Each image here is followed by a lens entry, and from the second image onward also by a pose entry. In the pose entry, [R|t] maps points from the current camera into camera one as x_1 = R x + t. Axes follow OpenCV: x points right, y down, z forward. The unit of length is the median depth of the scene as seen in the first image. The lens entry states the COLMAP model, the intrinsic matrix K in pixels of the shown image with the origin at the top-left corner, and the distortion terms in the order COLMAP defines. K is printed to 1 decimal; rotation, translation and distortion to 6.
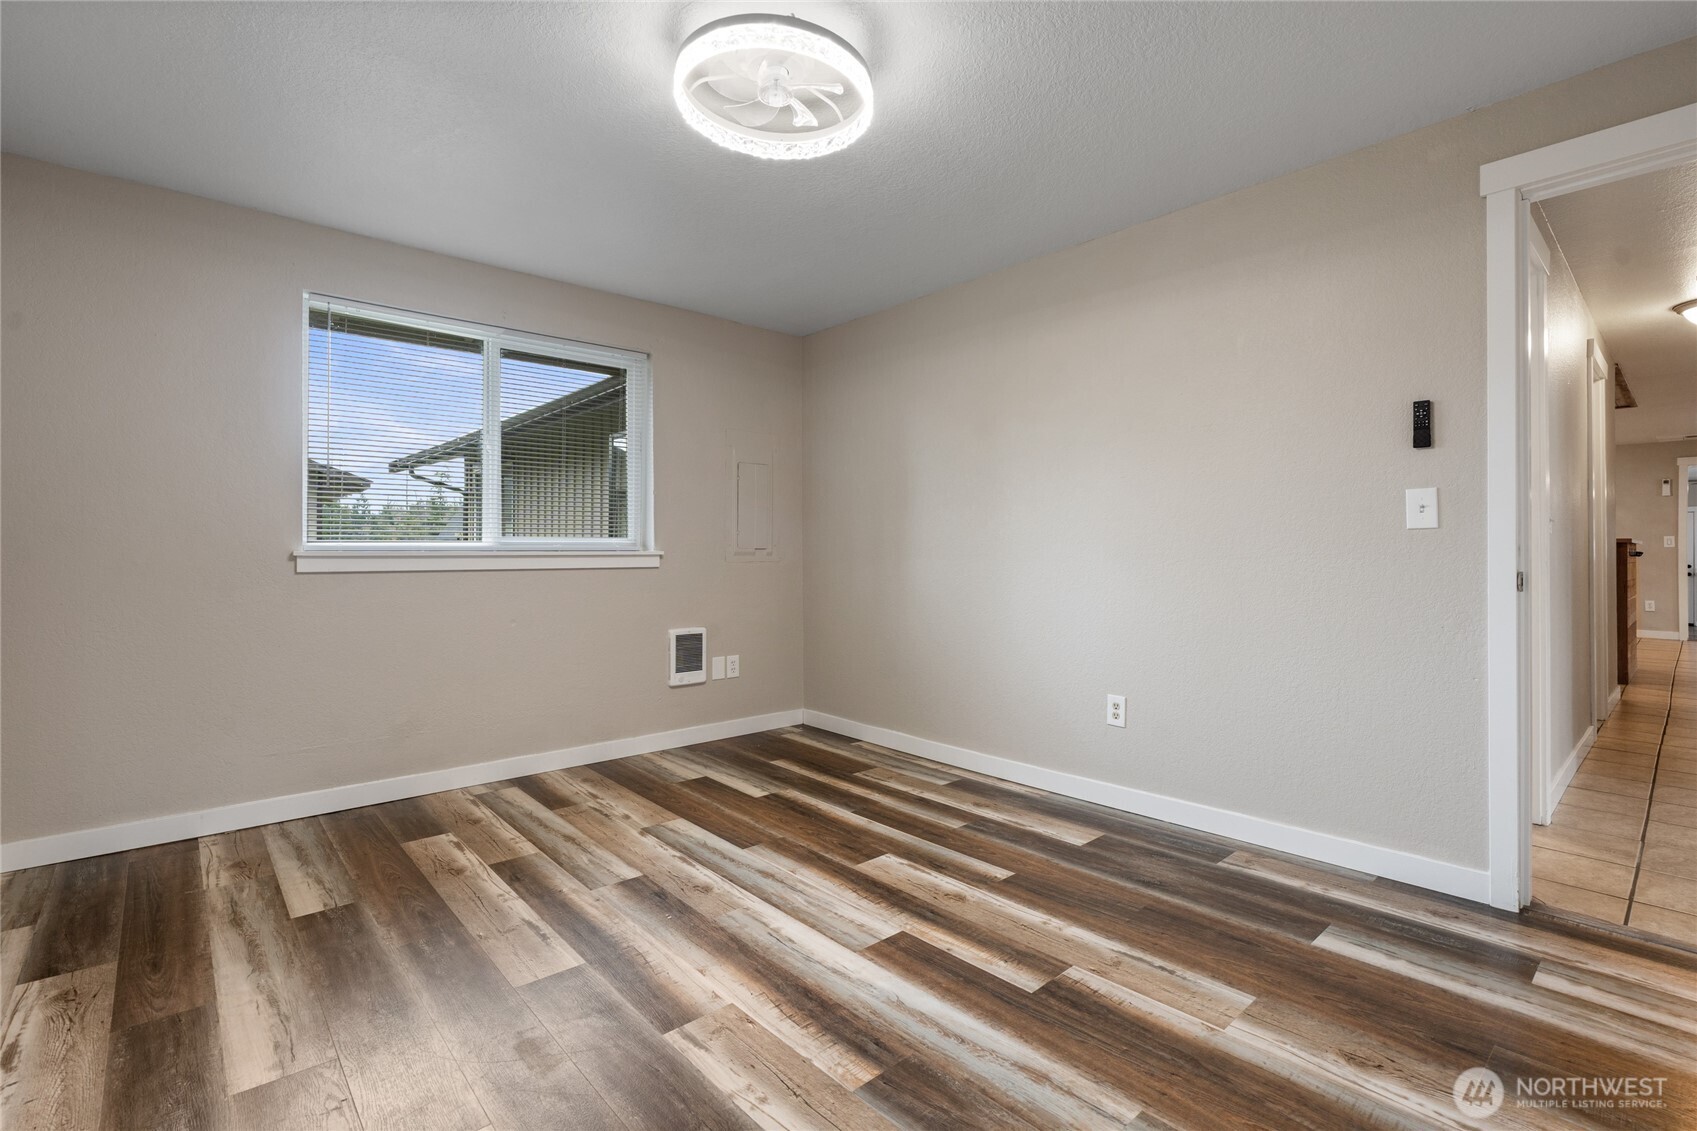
lens RADIAL K [[772.0, 0, 840.3], [0, 772.0, 555.5], [0, 0, 1]] dist [-0.007641, 0.001488]
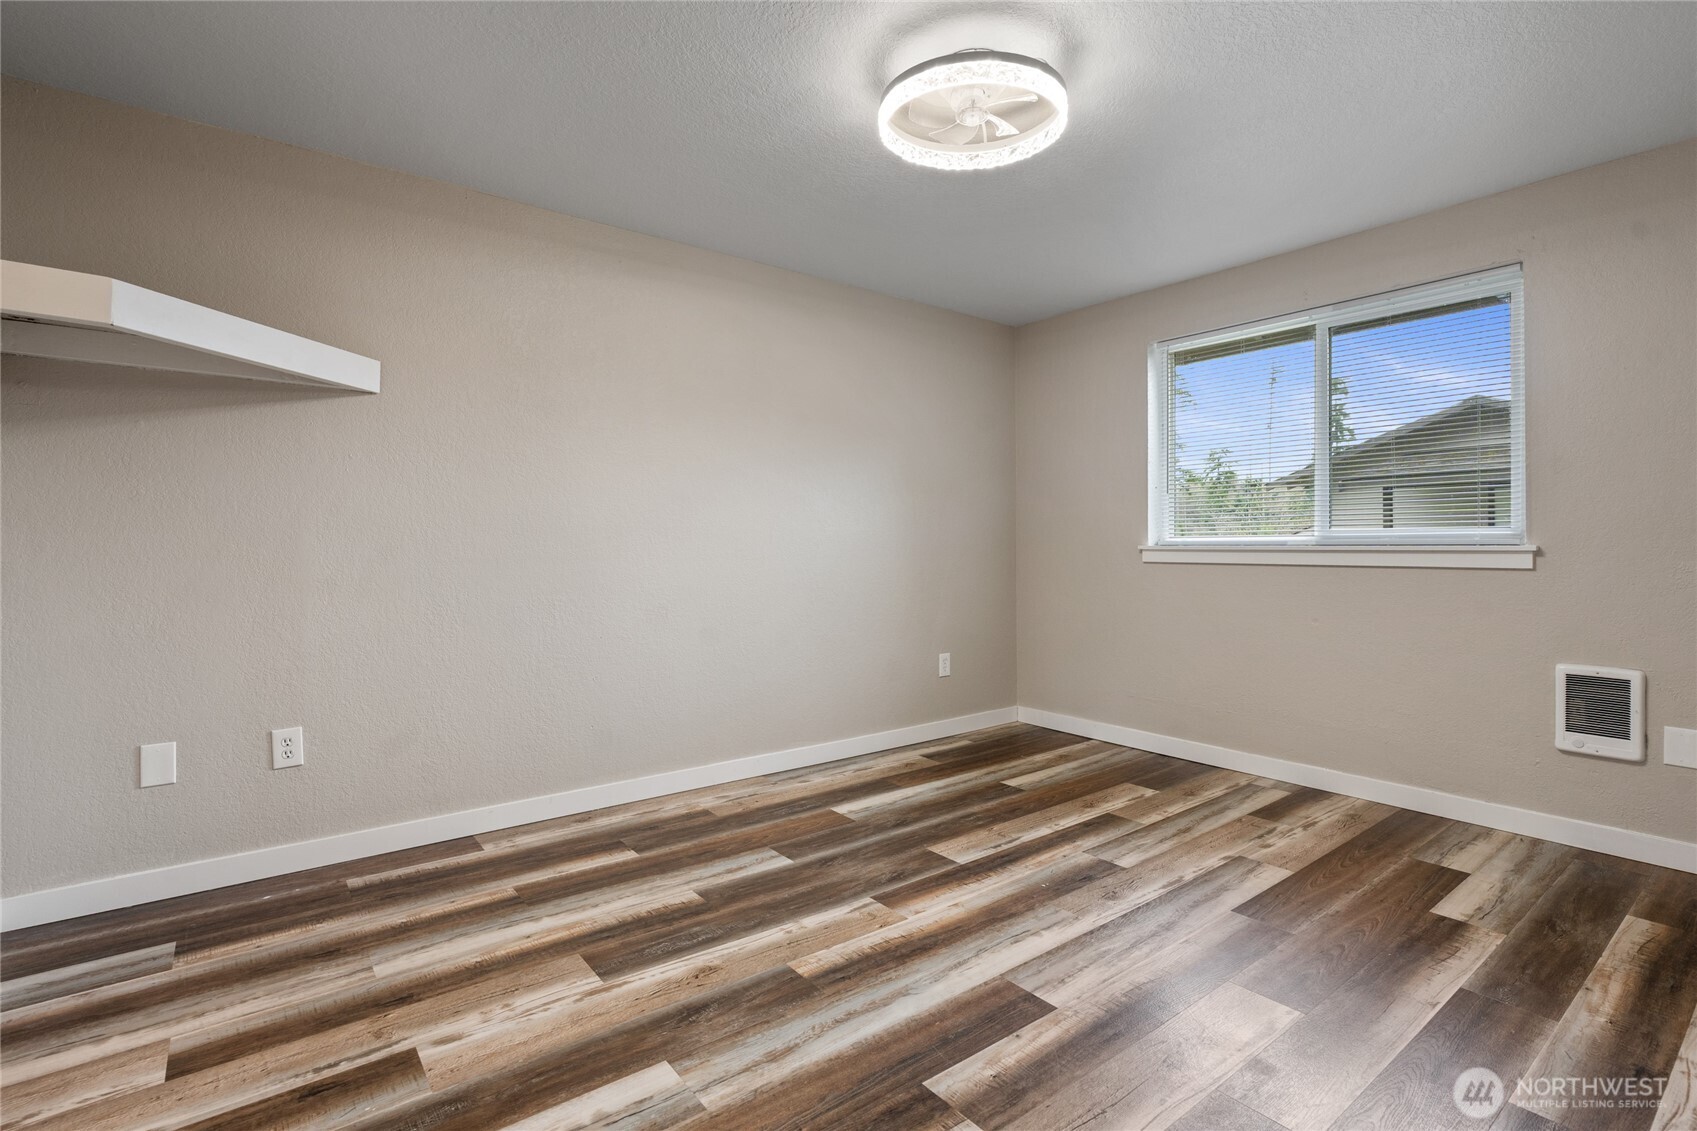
lens RADIAL K [[772.0, 0, 844.9], [0, 772.0, 554.0], [0, 0, 1]] dist [-0.007641, 0.001488]
pose [[-0.050907, 0.012303, -0.998628, 0.728303], [-0.003718, 0.999915, 0.012509, -0.006863], [0.998696, 0.004349, -0.050857, 0.650761]]
